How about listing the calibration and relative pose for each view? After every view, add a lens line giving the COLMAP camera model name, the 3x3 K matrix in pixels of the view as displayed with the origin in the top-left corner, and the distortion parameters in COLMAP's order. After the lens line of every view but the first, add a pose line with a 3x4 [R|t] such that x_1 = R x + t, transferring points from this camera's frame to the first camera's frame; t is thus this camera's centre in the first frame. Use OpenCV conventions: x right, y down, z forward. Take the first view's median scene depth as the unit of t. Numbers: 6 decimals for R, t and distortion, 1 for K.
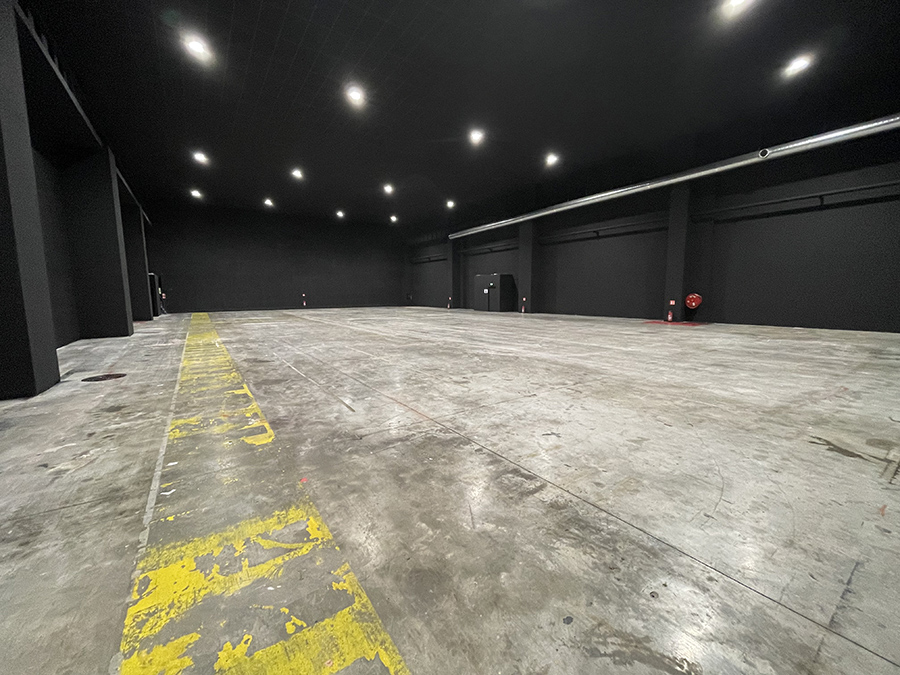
lens RADIAL K [[366.2, 0, 447.6], [0, 366.2, 338.6], [0, 0, 1]] dist [0.010640, 0.000079]
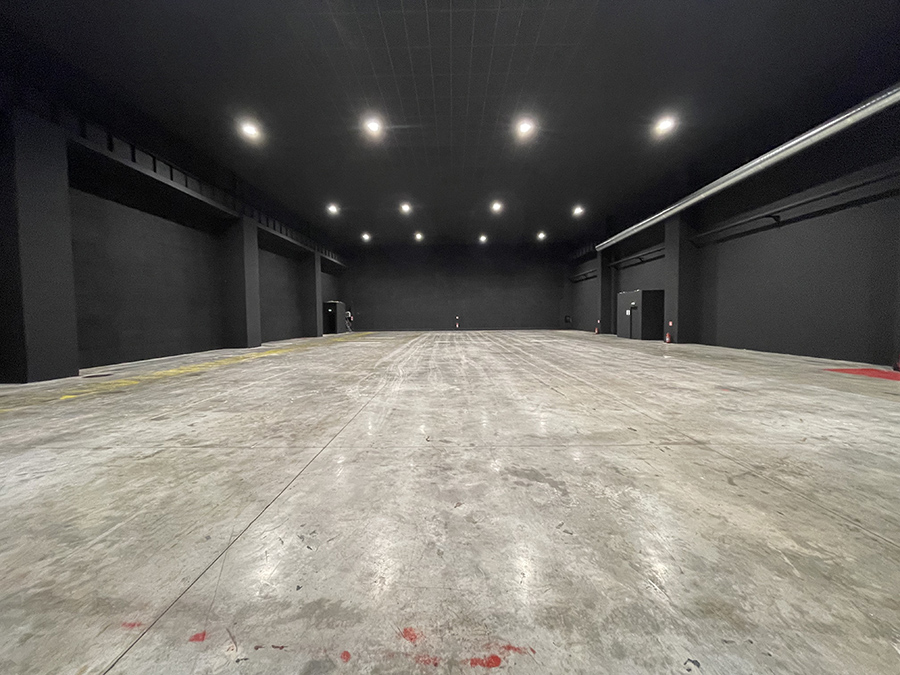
lens RADIAL K [[366.2, 0, 449.2], [0, 366.2, 338.4], [0, 0, 1]] dist [0.010640, 0.000079]
pose [[0.811323, 0.034852, -0.583559, 0.278543], [-0.069319, 0.996914, -0.036835, -0.021993], [0.580474, 0.070337, 0.811235, 0.167175]]
